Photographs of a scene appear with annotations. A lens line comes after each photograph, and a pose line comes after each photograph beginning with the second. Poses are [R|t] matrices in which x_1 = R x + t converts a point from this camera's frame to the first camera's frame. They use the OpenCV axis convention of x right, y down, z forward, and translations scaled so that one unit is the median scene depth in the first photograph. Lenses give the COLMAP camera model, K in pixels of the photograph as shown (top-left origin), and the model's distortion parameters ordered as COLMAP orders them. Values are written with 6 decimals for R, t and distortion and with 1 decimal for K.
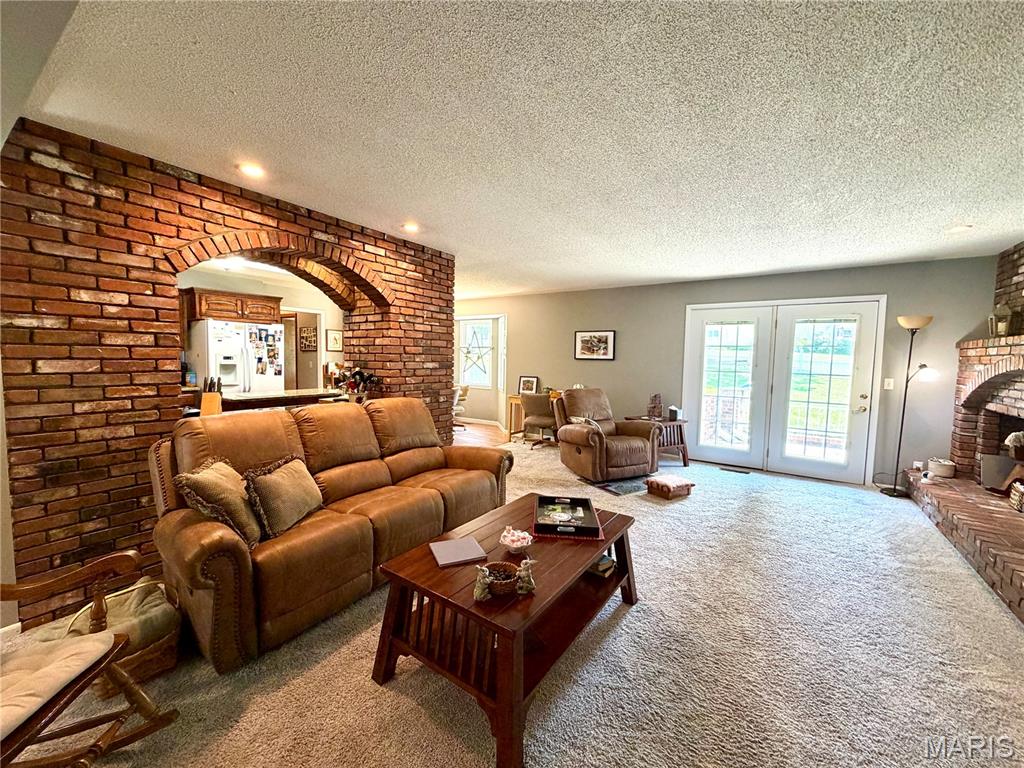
lens RADIAL K [[408.7, 0, 506.8], [0, 408.7, 384.5], [0, 0, 1]] dist [-0.000035, 0.000371]
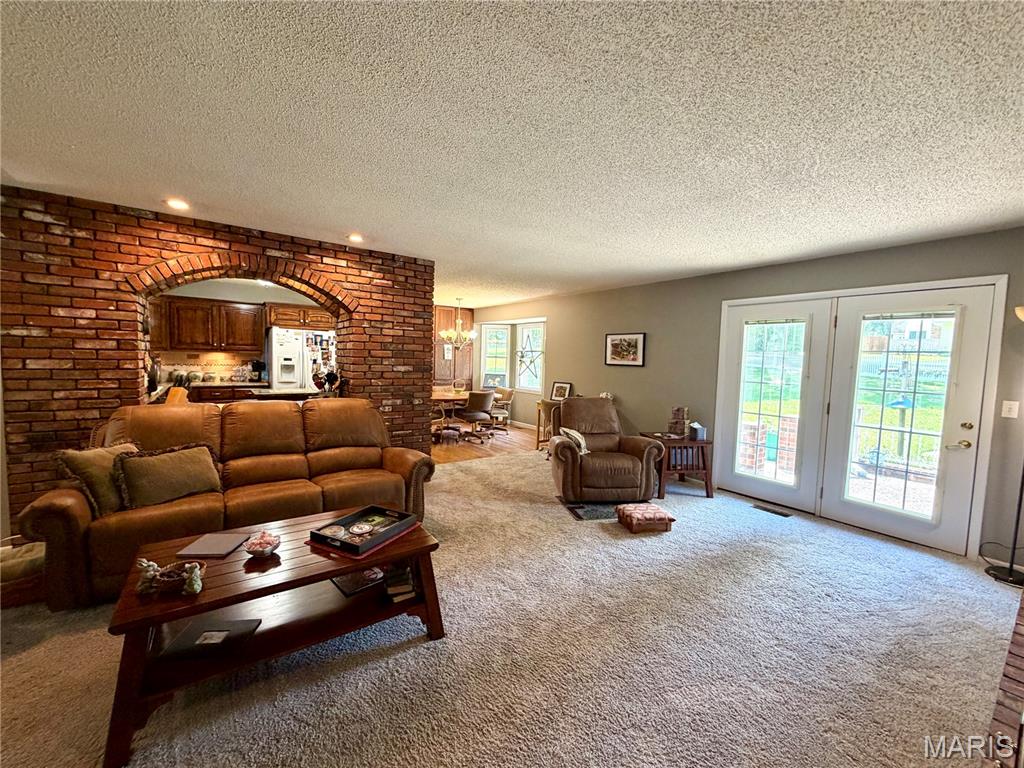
lens RADIAL K [[408.7, 0, 512.5], [0, 408.7, 384.0], [0, 0, 1]] dist [-0.000035, 0.000371]
pose [[0.942011, 0.030579, -0.334186, 0.455650], [-0.034136, 0.999406, -0.004775, -0.013370], [0.333841, 0.015906, 0.942495, 0.125233]]
